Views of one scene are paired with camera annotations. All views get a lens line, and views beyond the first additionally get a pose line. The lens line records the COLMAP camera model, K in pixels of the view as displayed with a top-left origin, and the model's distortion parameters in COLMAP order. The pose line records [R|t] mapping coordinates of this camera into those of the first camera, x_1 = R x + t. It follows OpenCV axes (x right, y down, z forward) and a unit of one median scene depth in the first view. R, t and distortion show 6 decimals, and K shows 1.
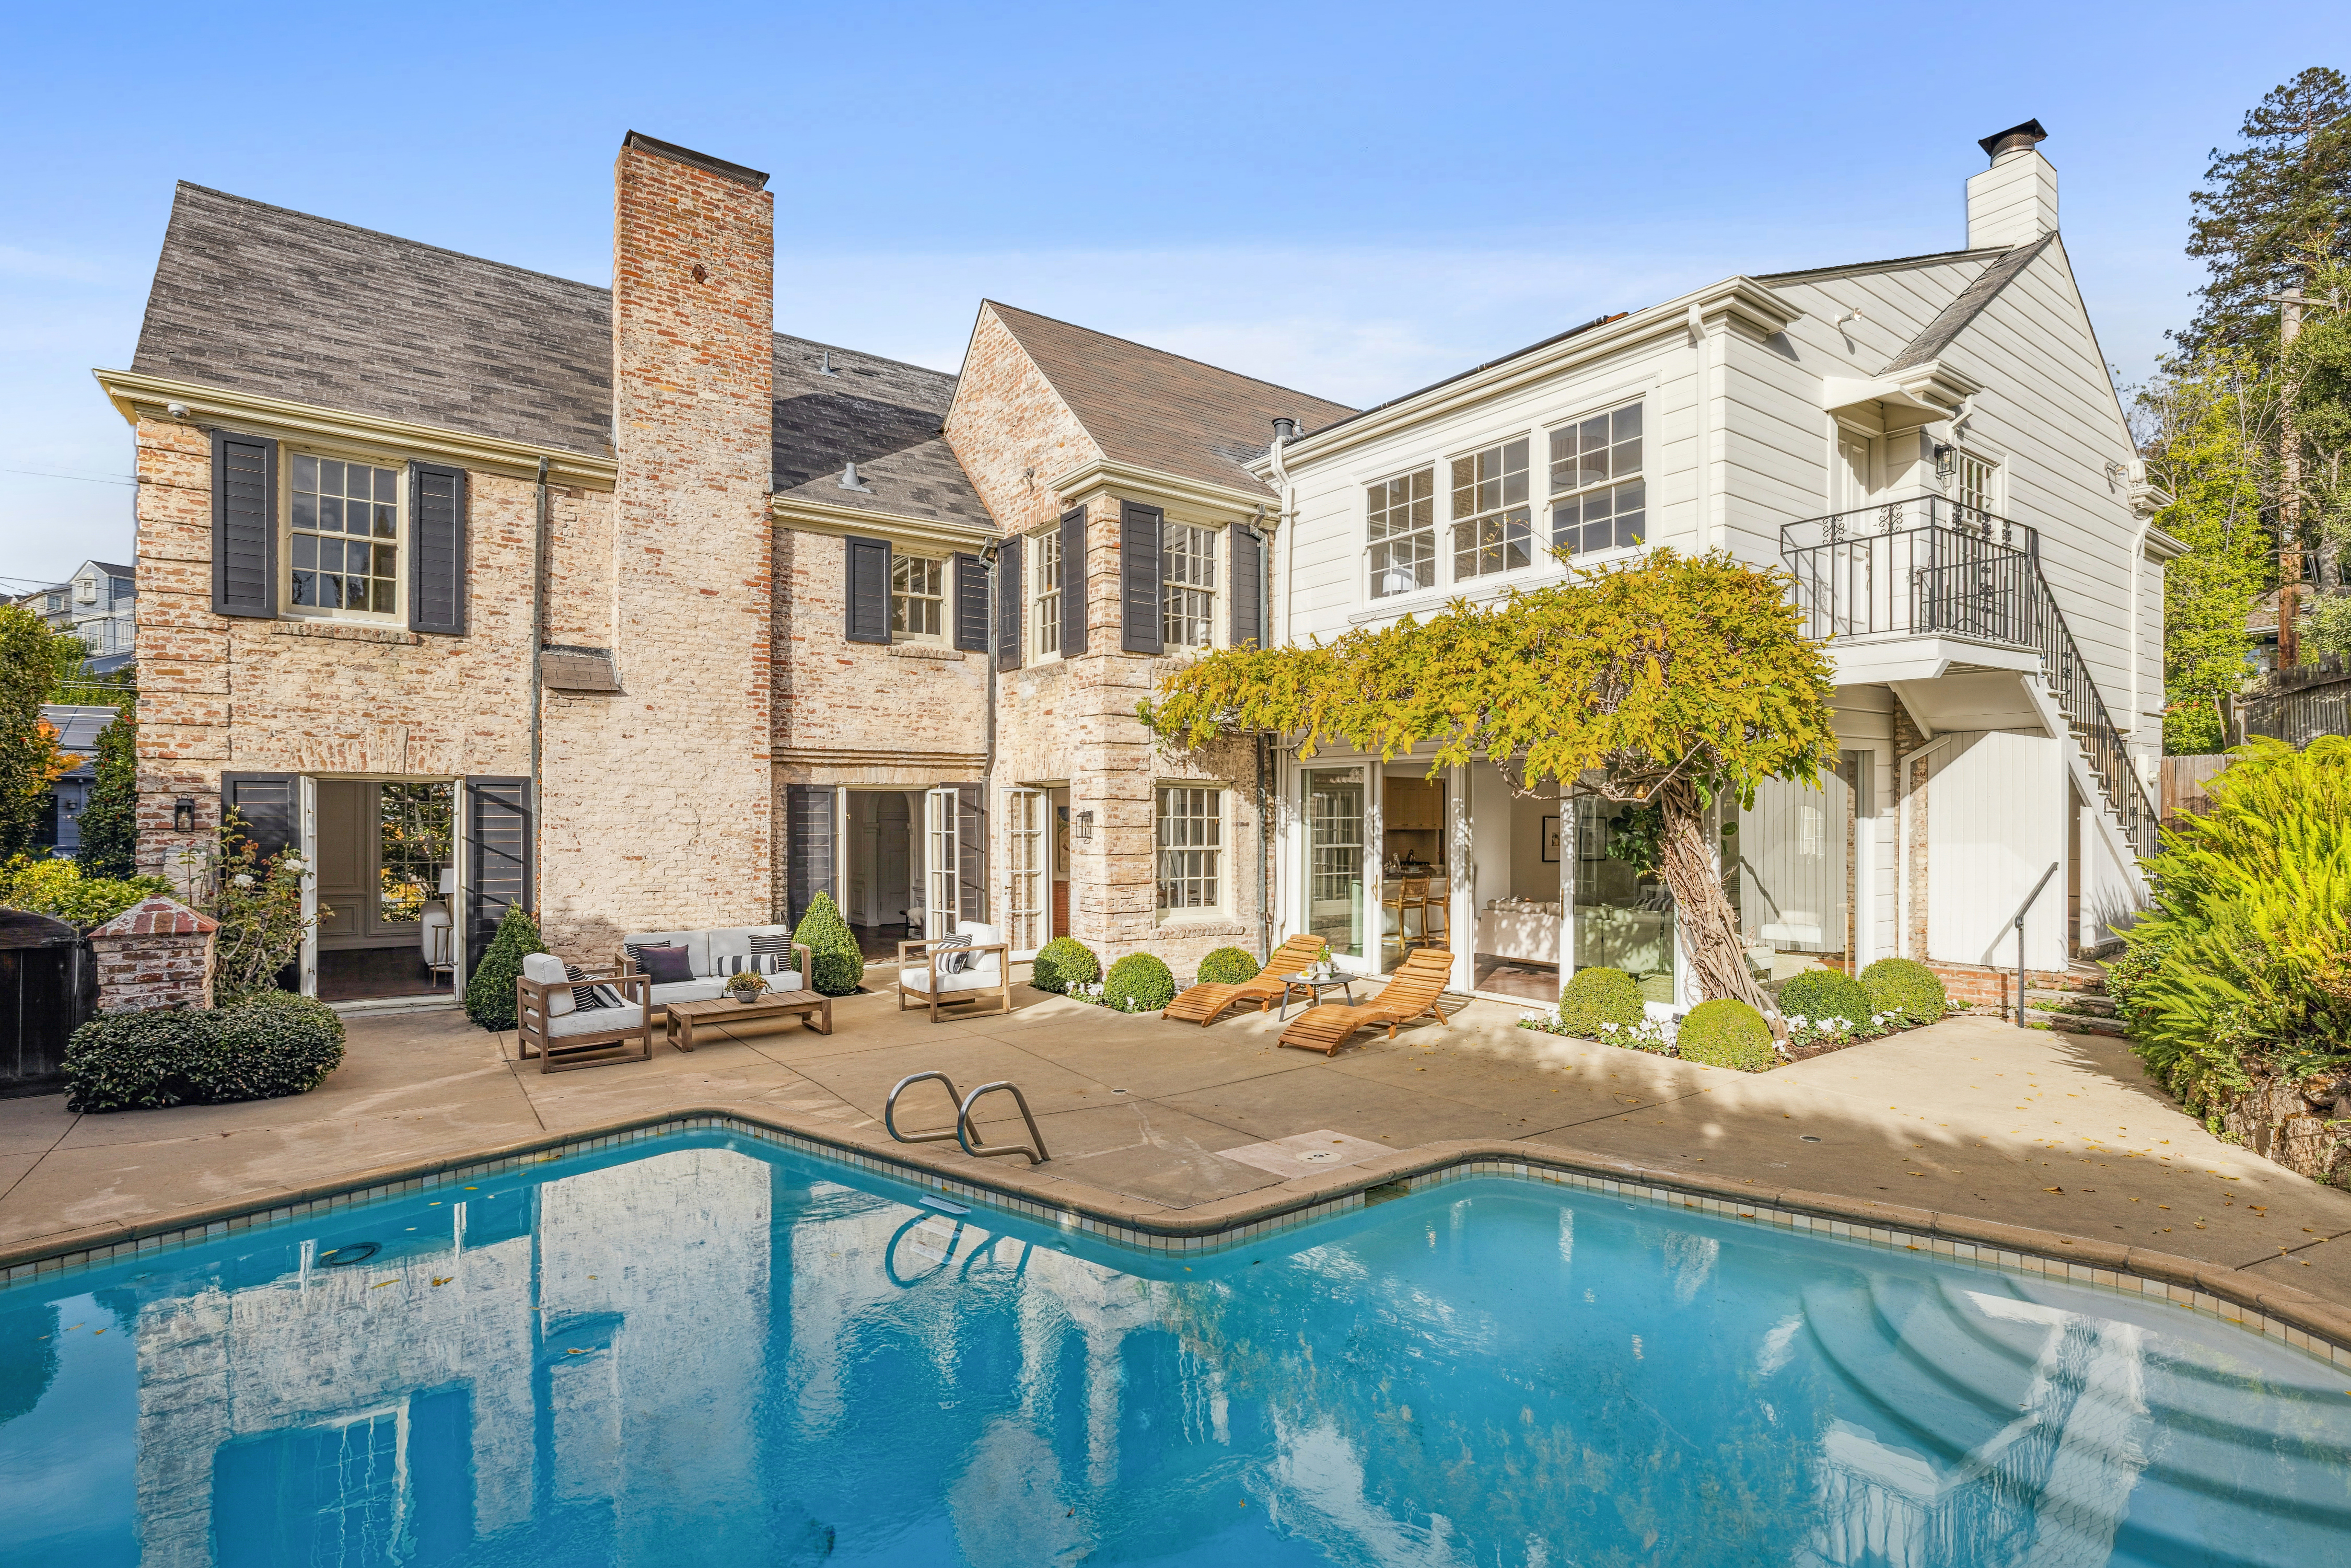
lens RADIAL K [[1116.6, 0, 1179.3], [0, 1116.6, 813.3], [0, 0, 1]] dist [-0.000900, 0.001271]
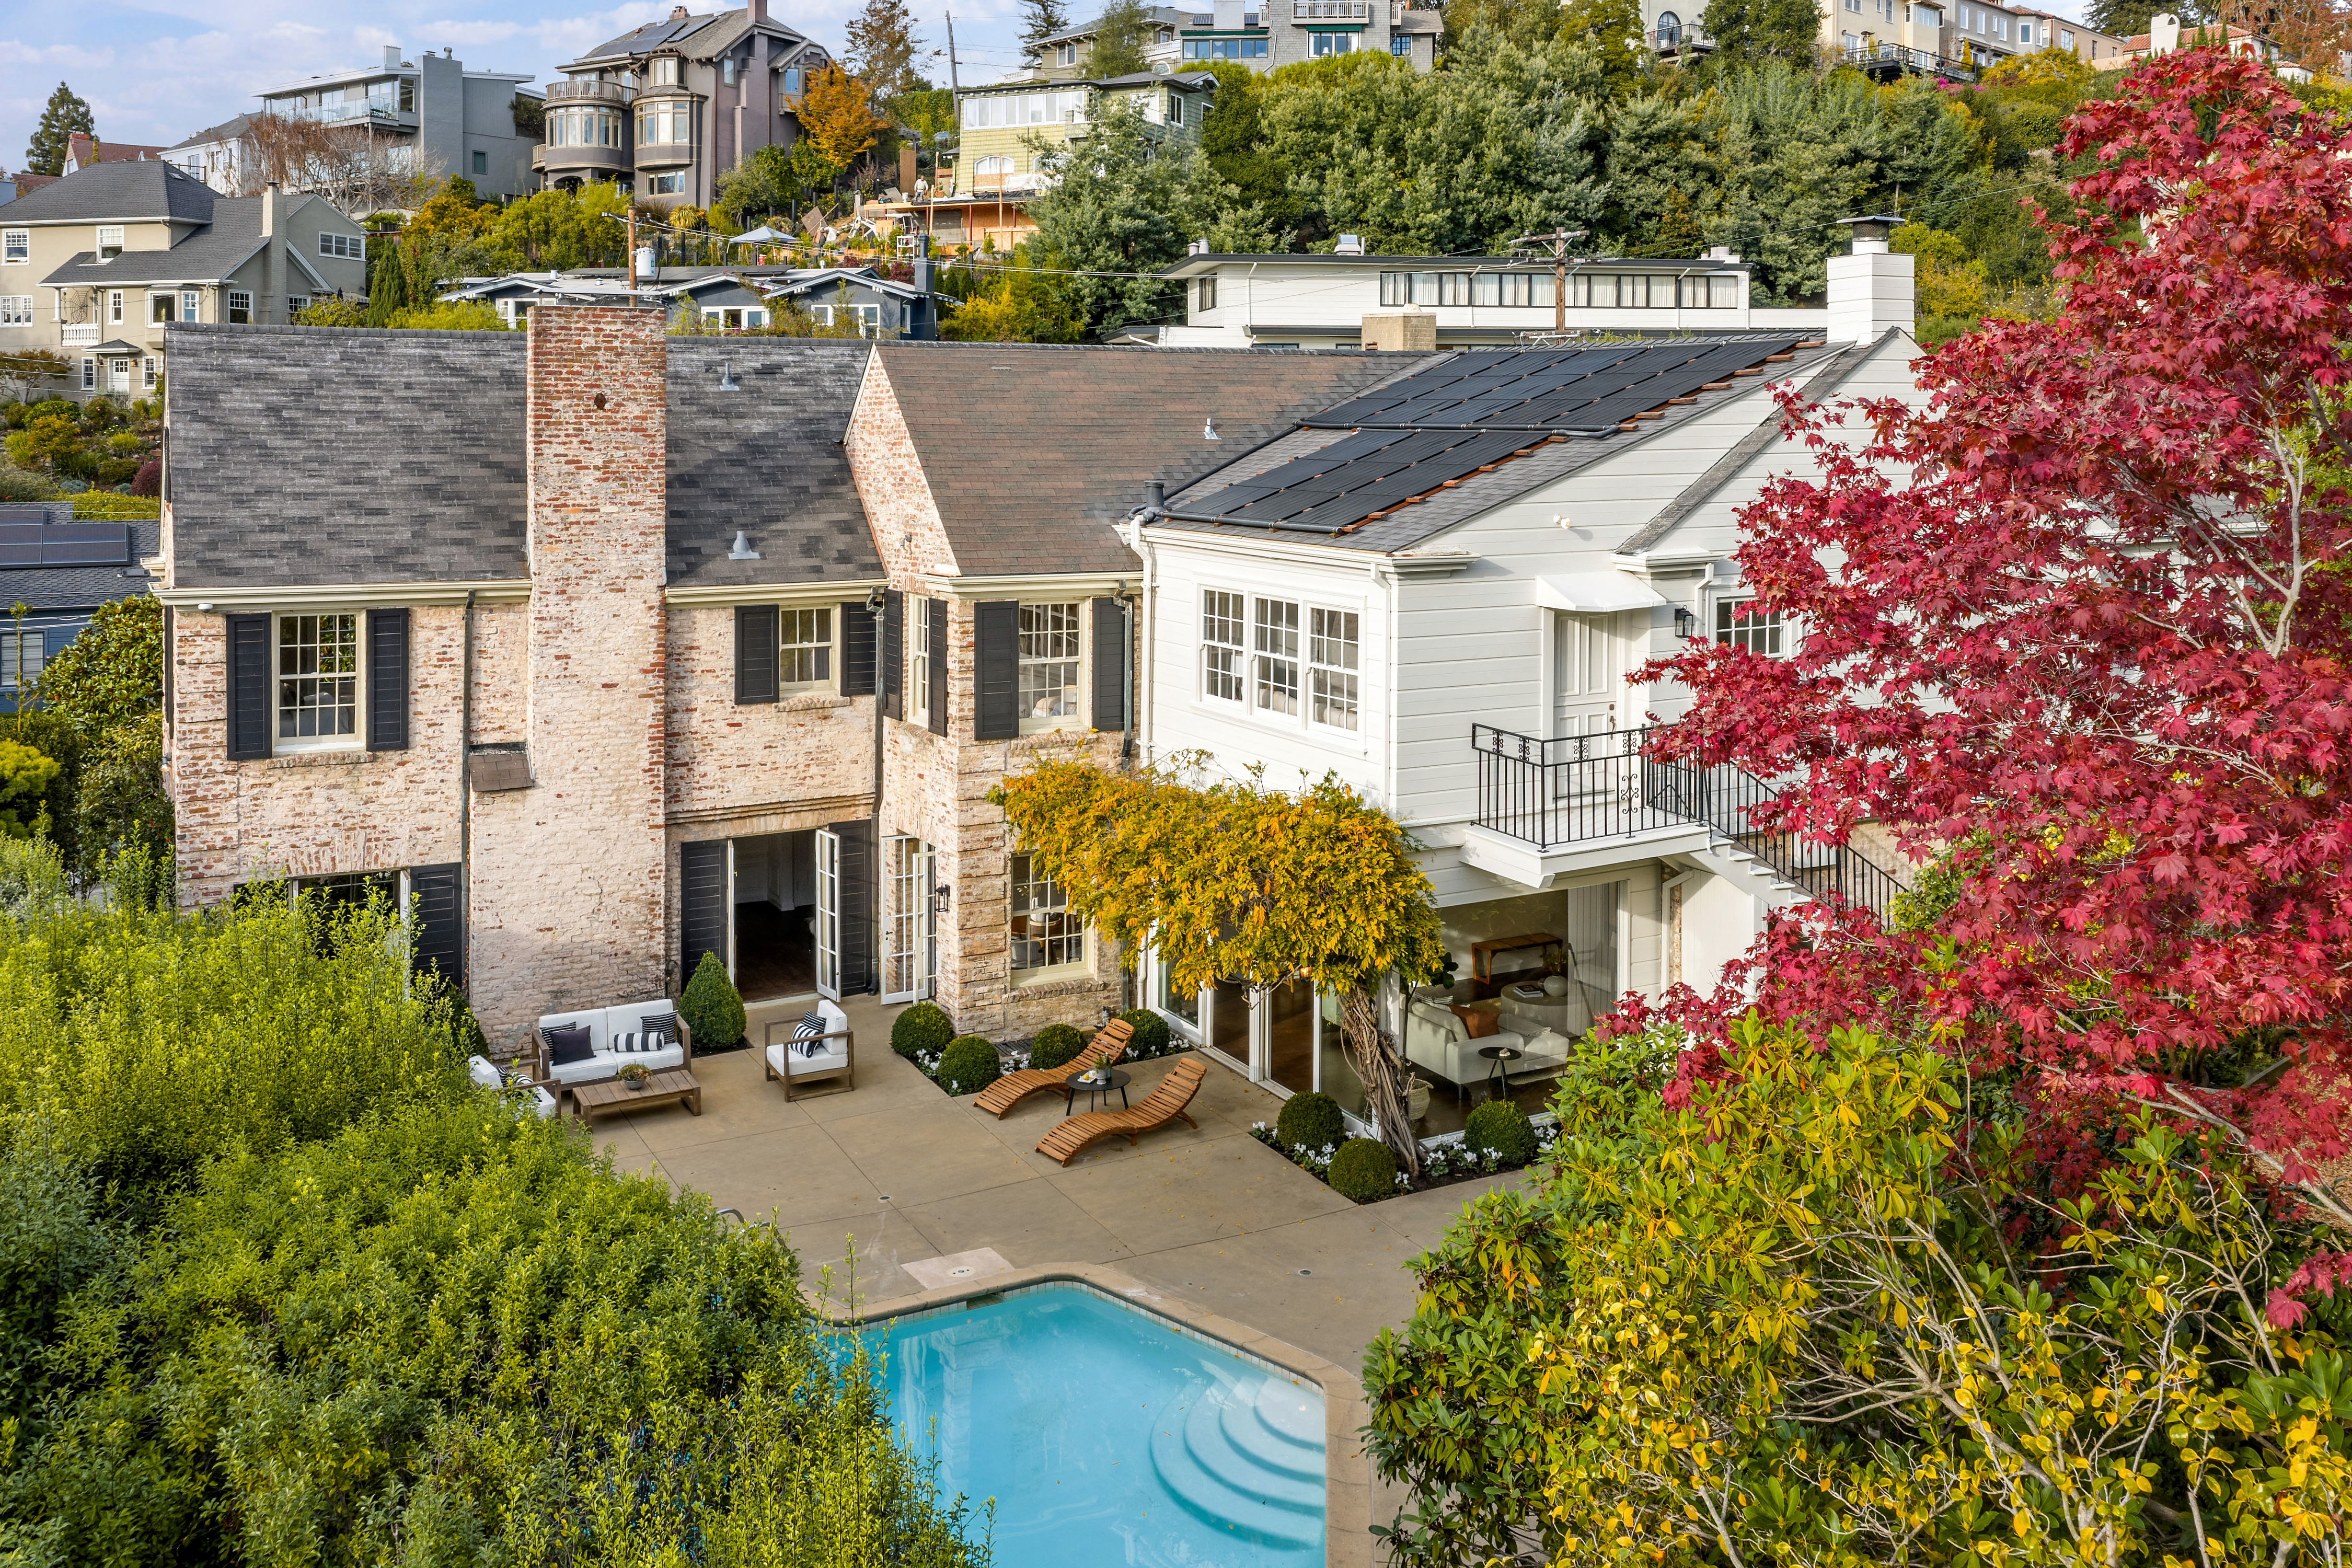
lens RADIAL K [[1936.9, 0, 1225.4], [0, 1936.9, 460.2], [0, 0, 1]] dist [0.003442, -0.002517]
pose [[0.993027, 0.007635, -0.117641, 0.409153], [-0.005797, 0.999856, 0.015954, -0.449706], [0.117746, -0.015161, 0.992928, -0.833669]]
